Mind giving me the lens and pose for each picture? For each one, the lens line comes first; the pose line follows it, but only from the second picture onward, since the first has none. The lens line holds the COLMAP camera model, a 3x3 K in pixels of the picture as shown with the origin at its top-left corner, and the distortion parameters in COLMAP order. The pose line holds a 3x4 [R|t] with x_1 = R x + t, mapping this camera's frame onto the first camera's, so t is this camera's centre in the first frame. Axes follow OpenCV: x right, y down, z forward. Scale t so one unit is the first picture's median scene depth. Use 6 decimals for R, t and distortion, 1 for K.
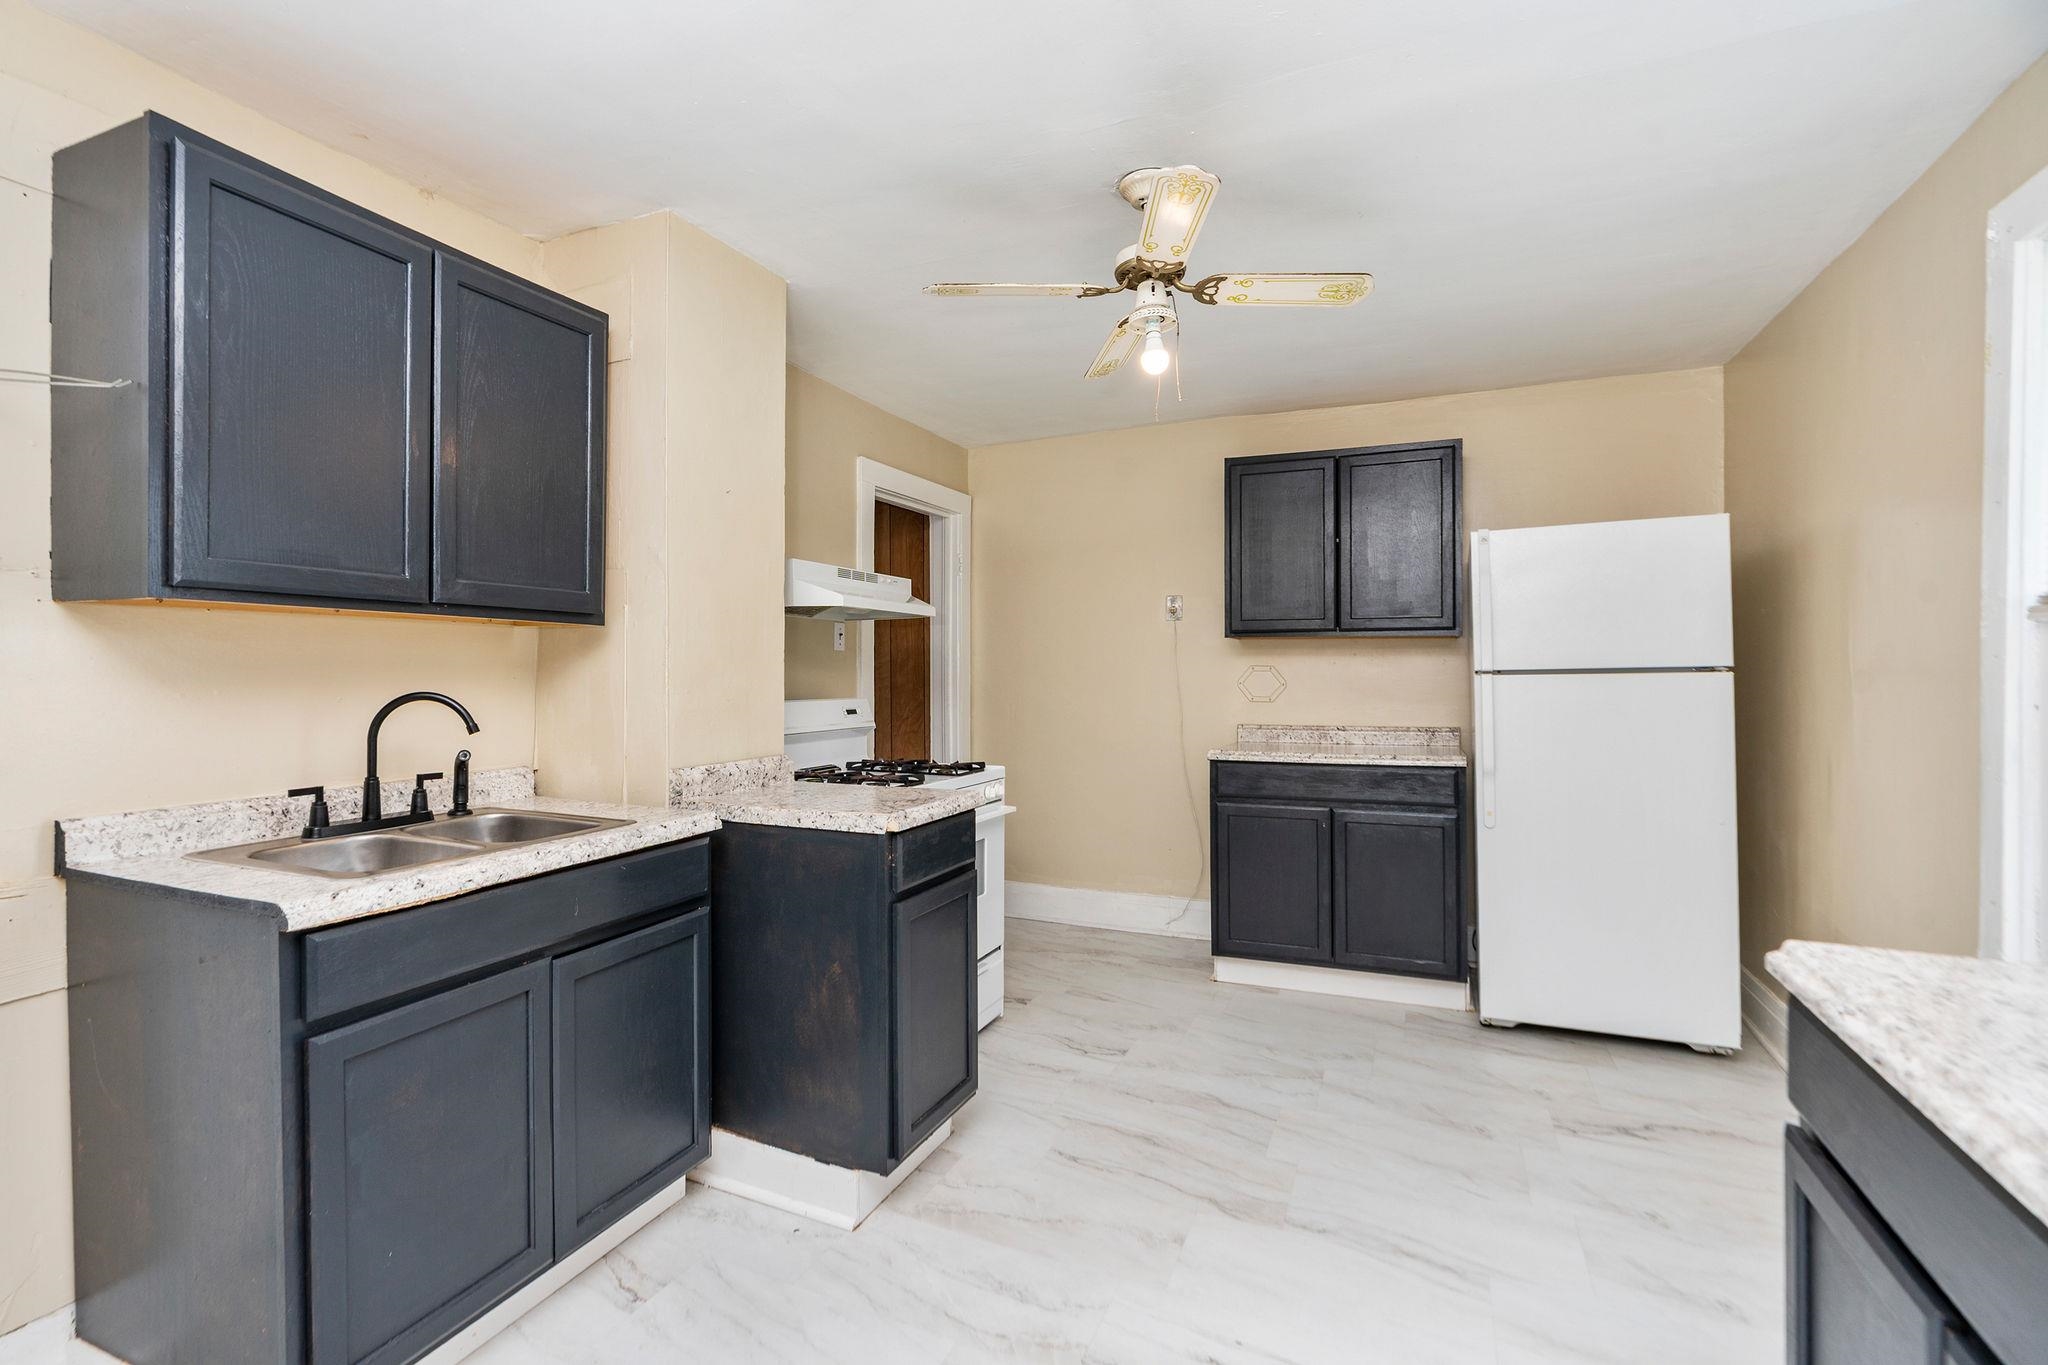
lens RADIAL K [[950.8, 0, 995.5], [0, 950.8, 677.0], [0, 0, 1]] dist [-0.003117, 0.000500]
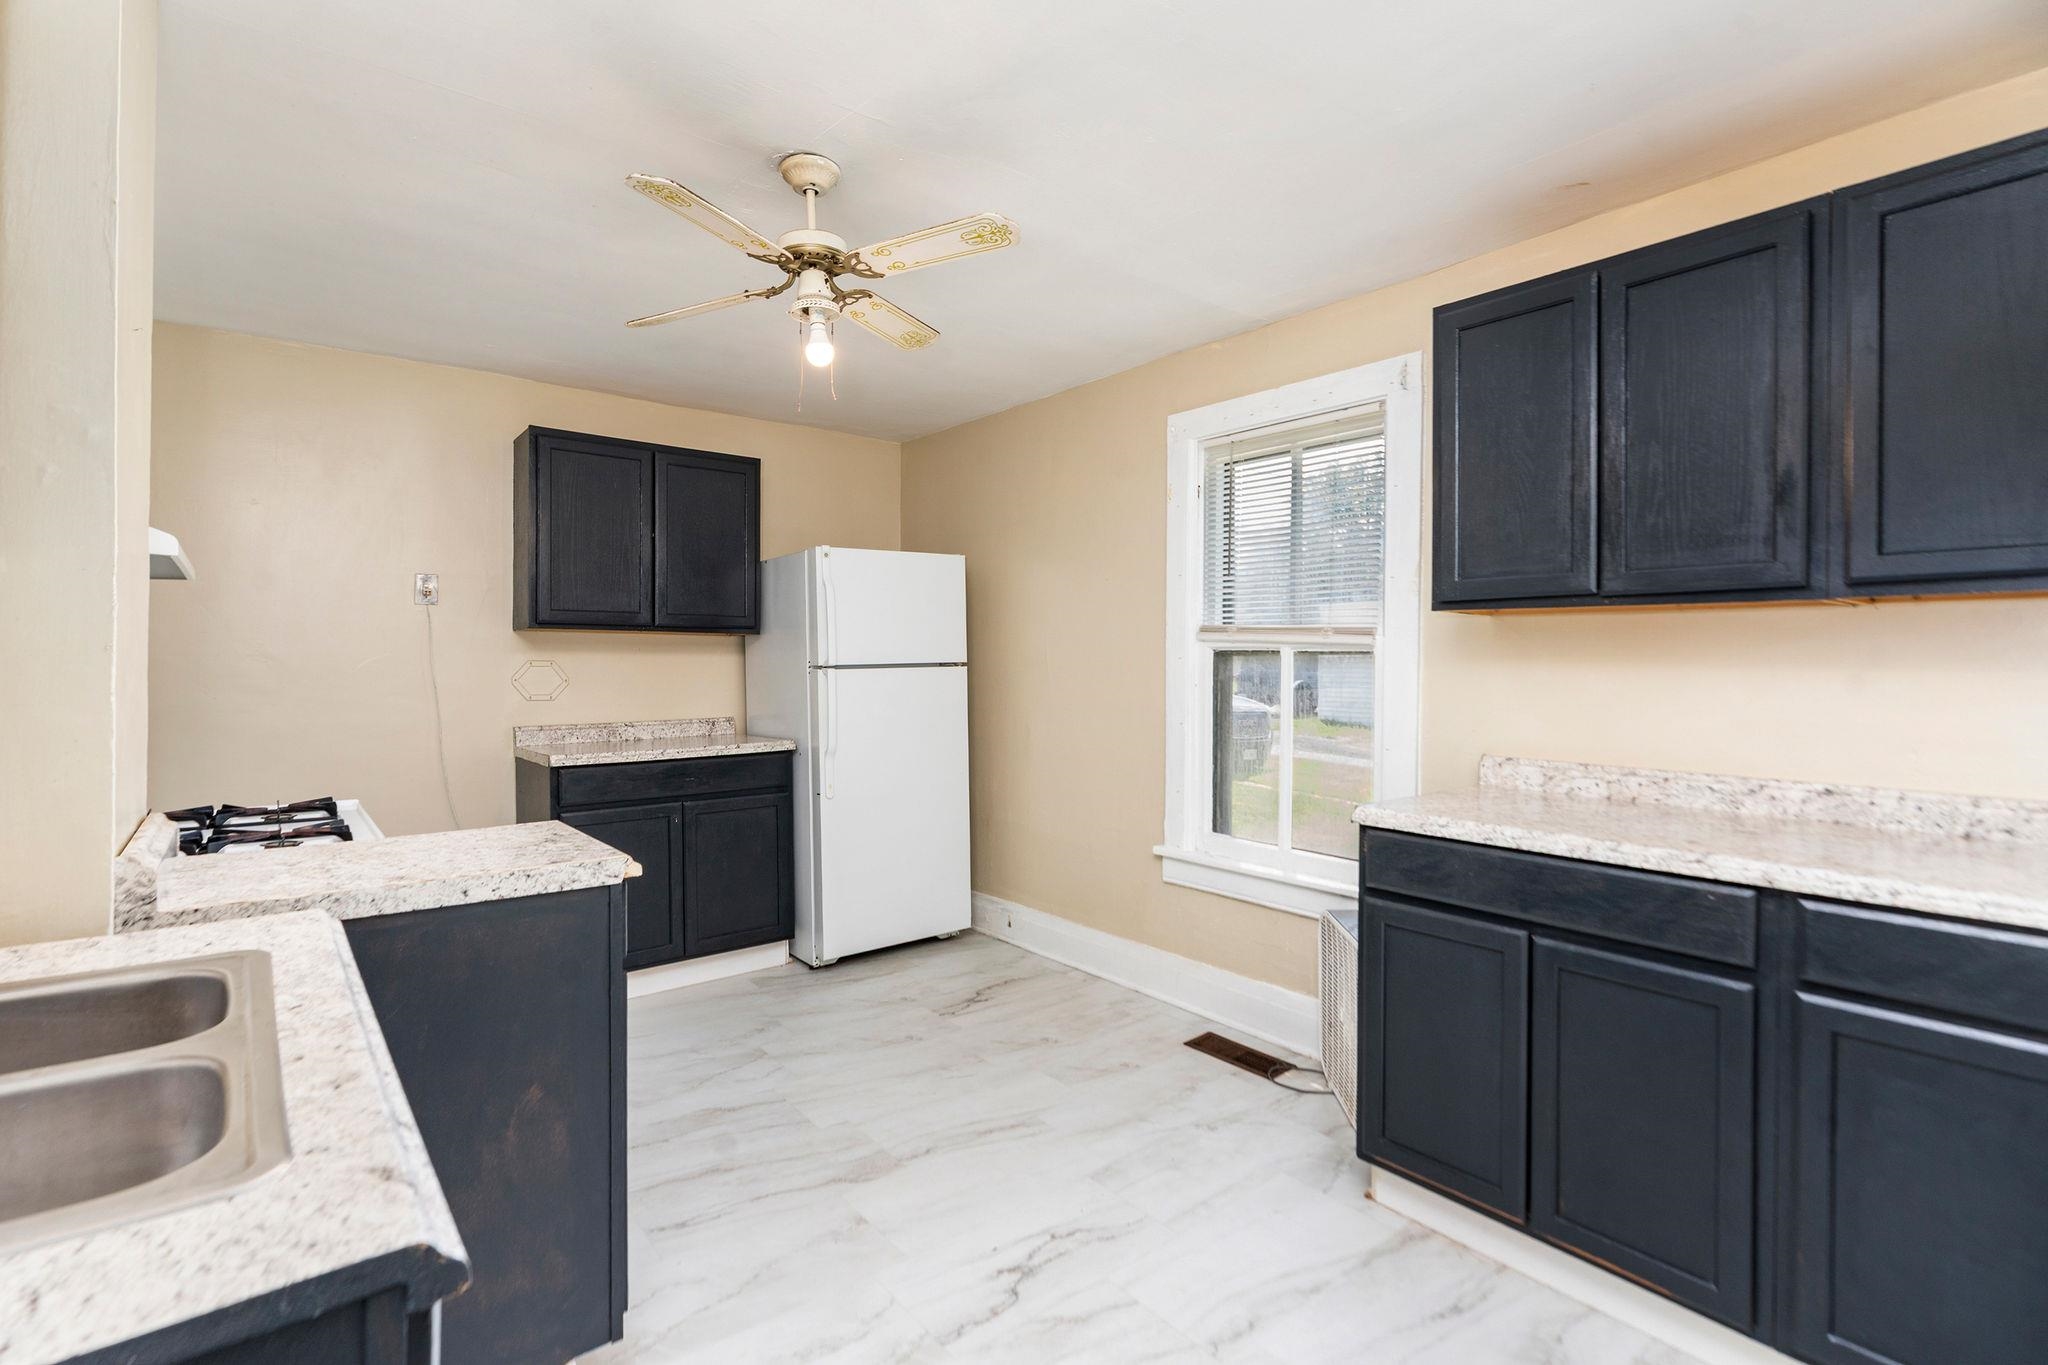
lens RADIAL K [[950.8, 0, 1008.8], [0, 950.8, 667.8], [0, 0, 1]] dist [-0.003117, 0.000500]
pose [[0.459966, -0.001187, 0.887936, -0.442663], [0.006760, 0.999975, -0.002165, 0.000137], [-0.887911, 0.006998, 0.459962, 0.264237]]
